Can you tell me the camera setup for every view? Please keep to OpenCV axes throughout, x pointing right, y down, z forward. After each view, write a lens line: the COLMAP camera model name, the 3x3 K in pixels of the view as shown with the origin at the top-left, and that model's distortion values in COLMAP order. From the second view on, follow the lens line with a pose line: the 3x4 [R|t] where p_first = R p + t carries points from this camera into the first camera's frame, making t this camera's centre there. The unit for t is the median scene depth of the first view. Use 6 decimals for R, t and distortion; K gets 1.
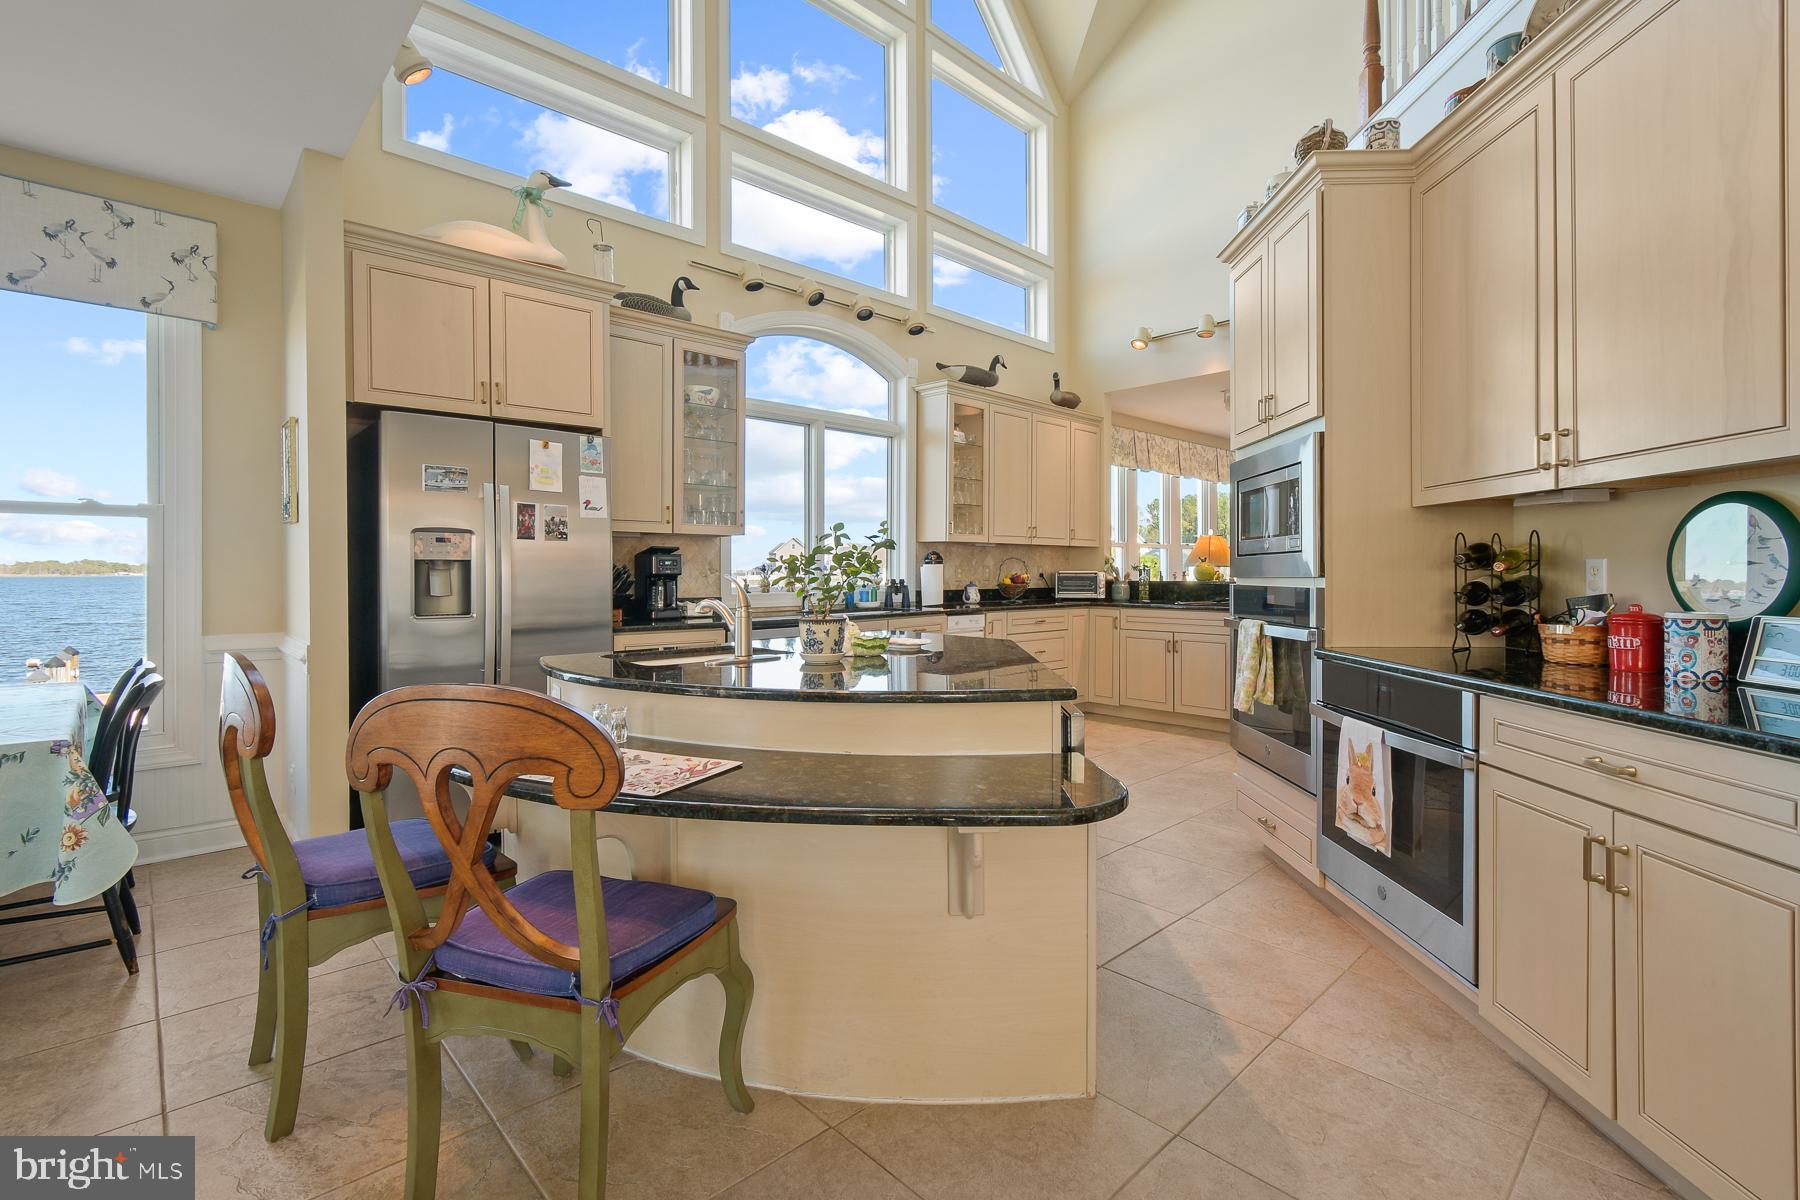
lens RADIAL K [[810.9, 0, 897.9], [0, 810.9, 573.2], [0, 0, 1]] dist [0.004548, -0.000610]
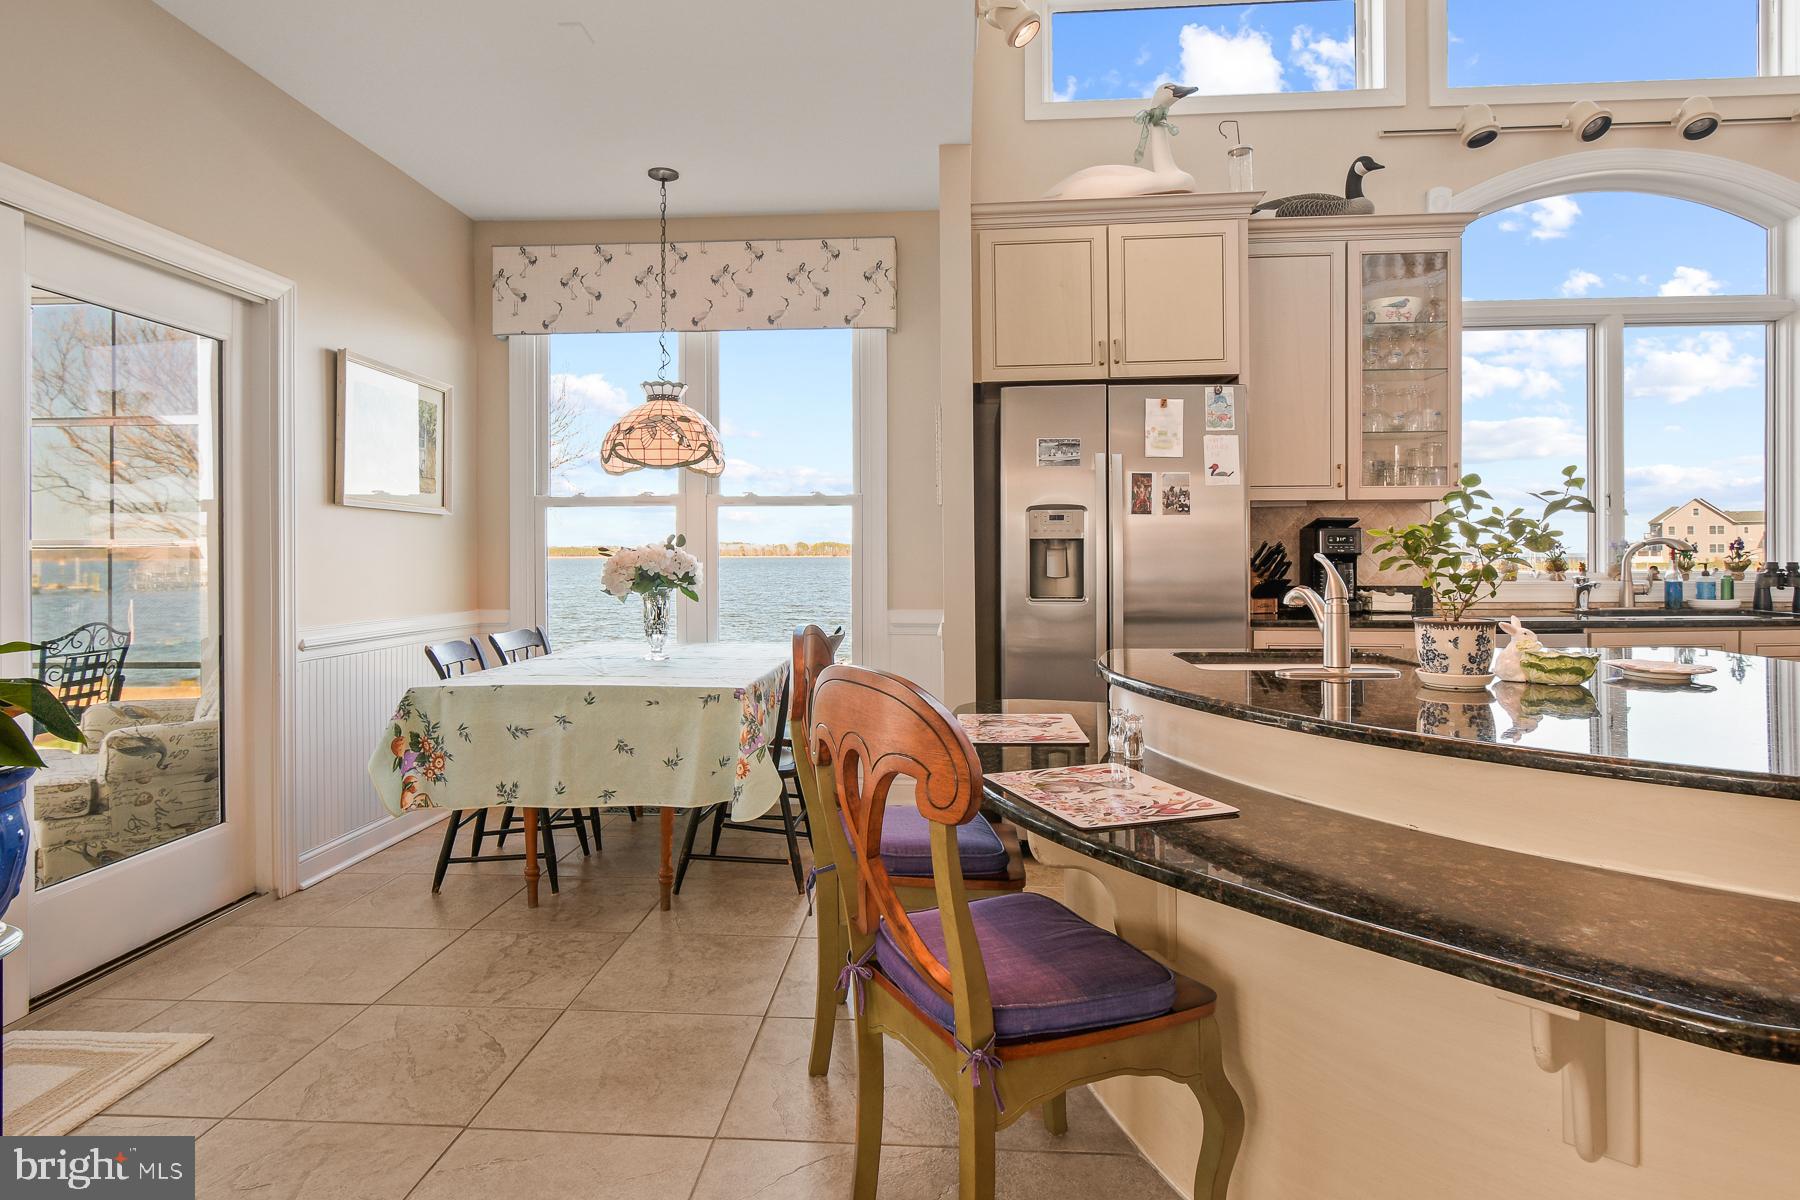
lens RADIAL K [[978.5, 0, 898.1], [0, 978.5, 551.1], [0, 0, 1]] dist [0.005982, -0.007813]
pose [[0.685894, -0.003426, -0.727693, 0.121034], [0.001459, 0.999993, -0.003332, 0.001129], [0.727700, 0.001224, 0.685895, 0.085227]]
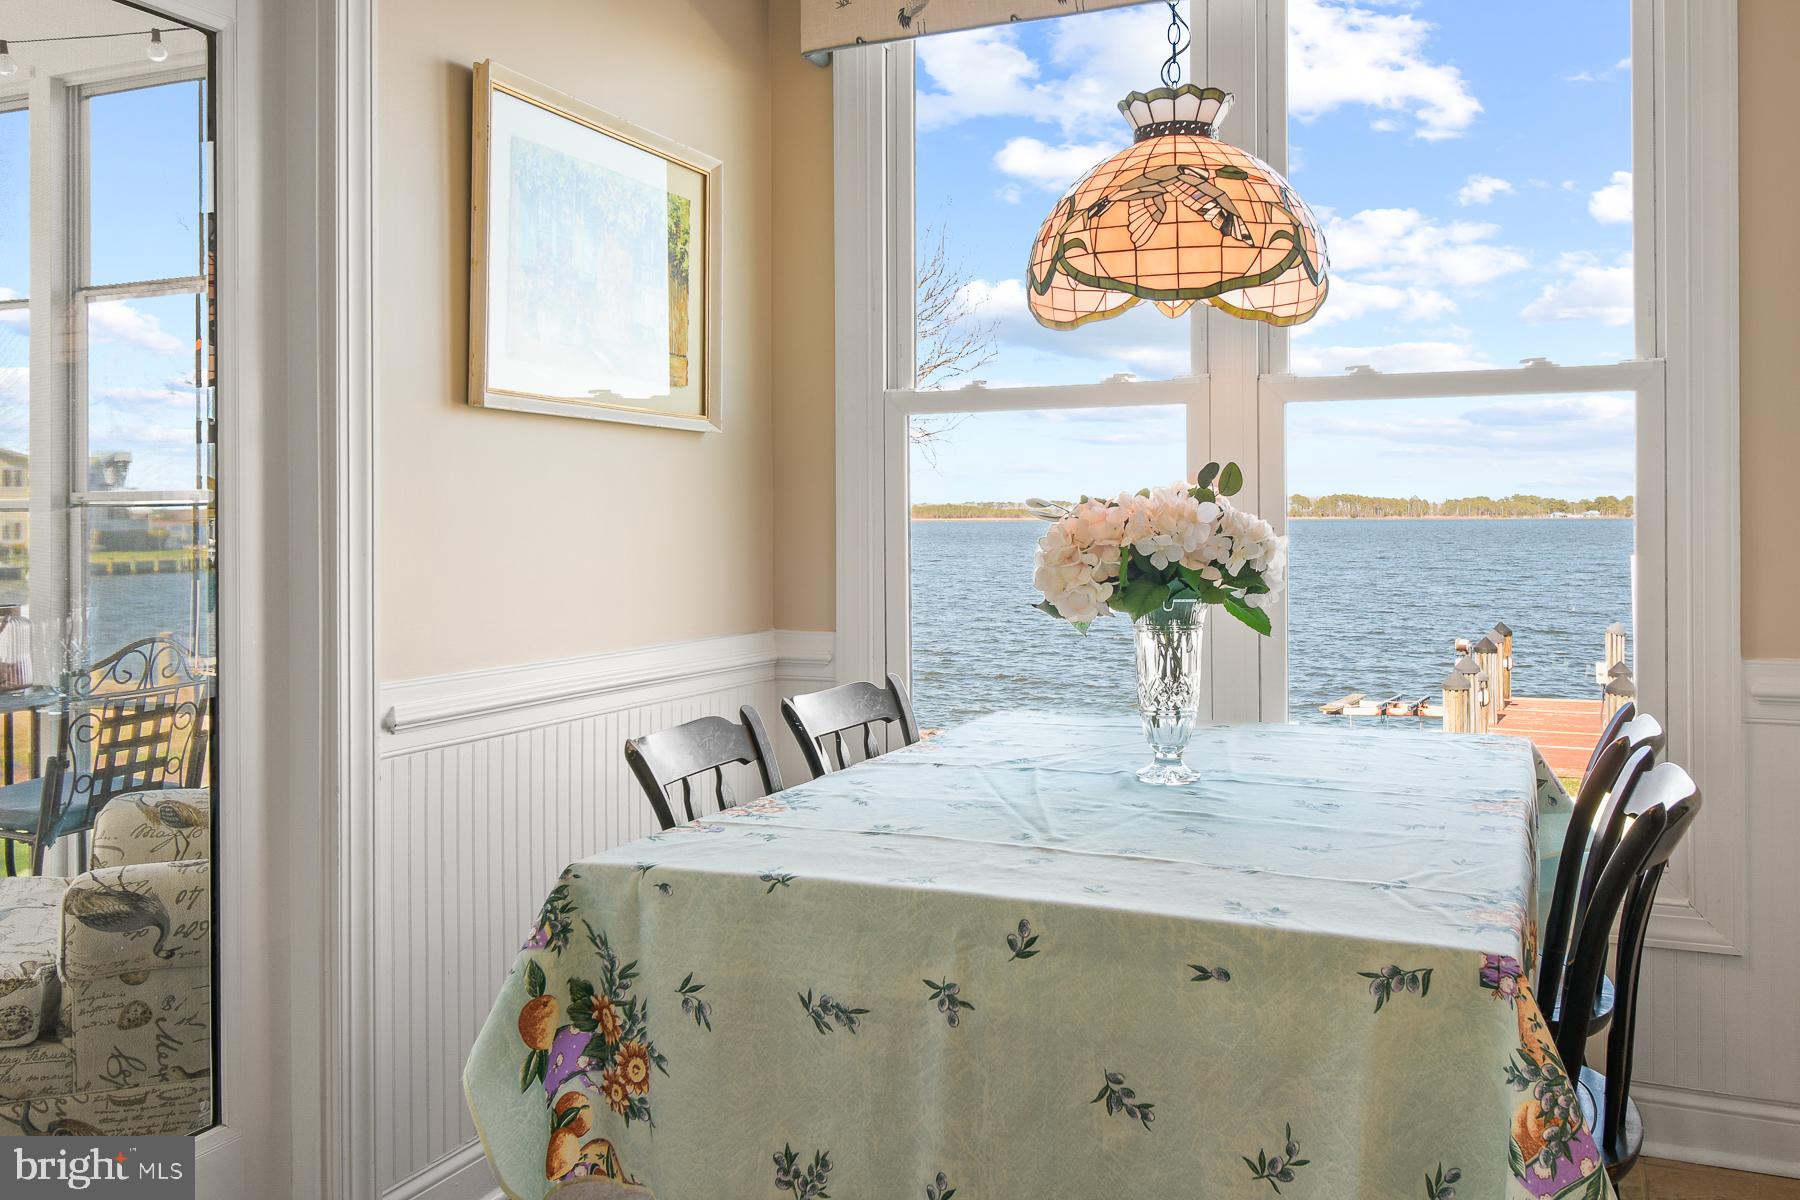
lens RADIAL K [[1528.1, 0, 908.3], [0, 1528.1, 515.9], [0, 0, 1]] dist [0.005292, 0.006308]
pose [[0.396349, -0.001090, -0.918099, -0.268671], [0.002935, 0.999996, 0.000080, 0.000730], [0.918095, -0.002726, 0.396351, 0.258863]]
